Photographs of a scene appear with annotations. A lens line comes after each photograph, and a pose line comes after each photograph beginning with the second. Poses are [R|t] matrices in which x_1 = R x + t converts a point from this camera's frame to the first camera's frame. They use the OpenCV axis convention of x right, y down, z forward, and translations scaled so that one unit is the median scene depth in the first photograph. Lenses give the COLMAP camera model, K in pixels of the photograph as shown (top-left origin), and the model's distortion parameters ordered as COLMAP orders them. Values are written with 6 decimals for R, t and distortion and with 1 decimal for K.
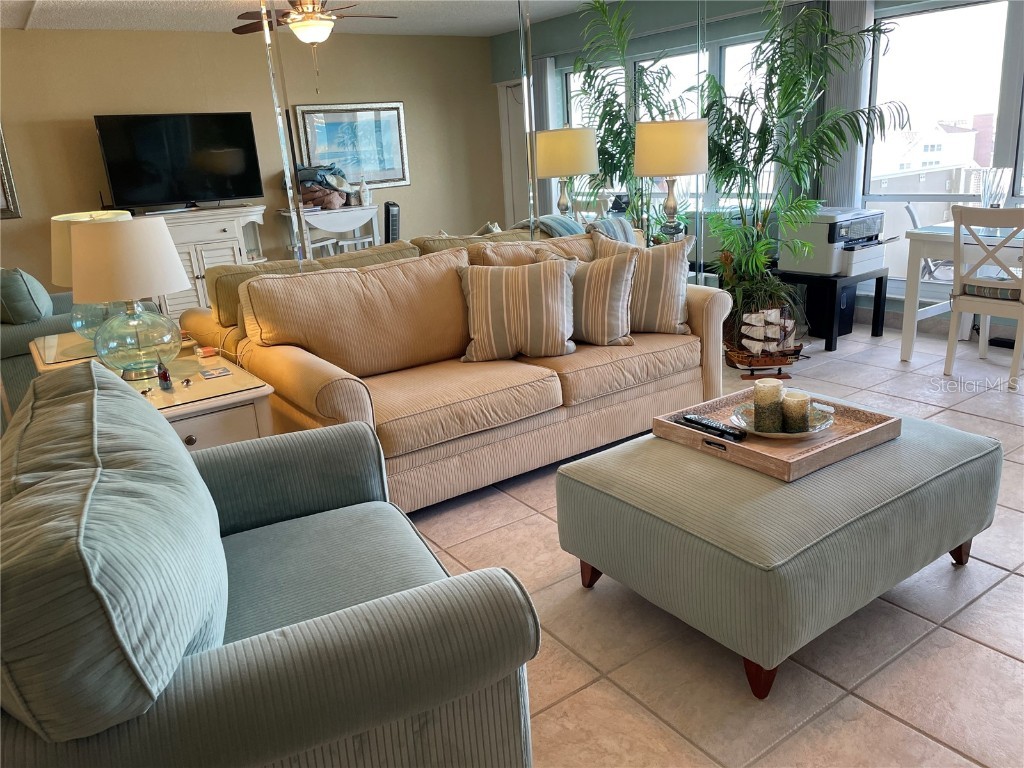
lens RADIAL K [[770.9, 0, 516.3], [0, 770.9, 385.0], [0, 0, 1]] dist [0.099724, -0.128706]
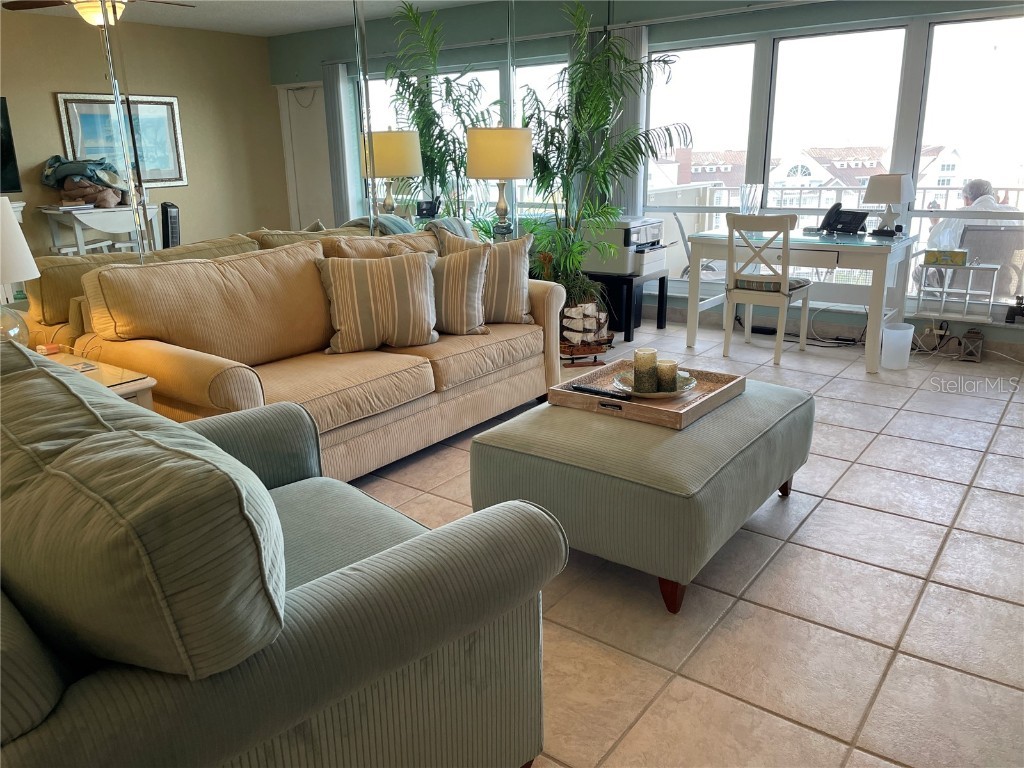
lens RADIAL K [[770.9, 0, 508.3], [0, 770.9, 390.9], [0, 0, 1]] dist [0.099724, -0.128706]
pose [[0.951193, -0.047758, 0.304879, -0.168890], [0.052182, 0.998617, -0.006373, 0.039315], [-0.304153, 0.021971, 0.952370, -0.027168]]
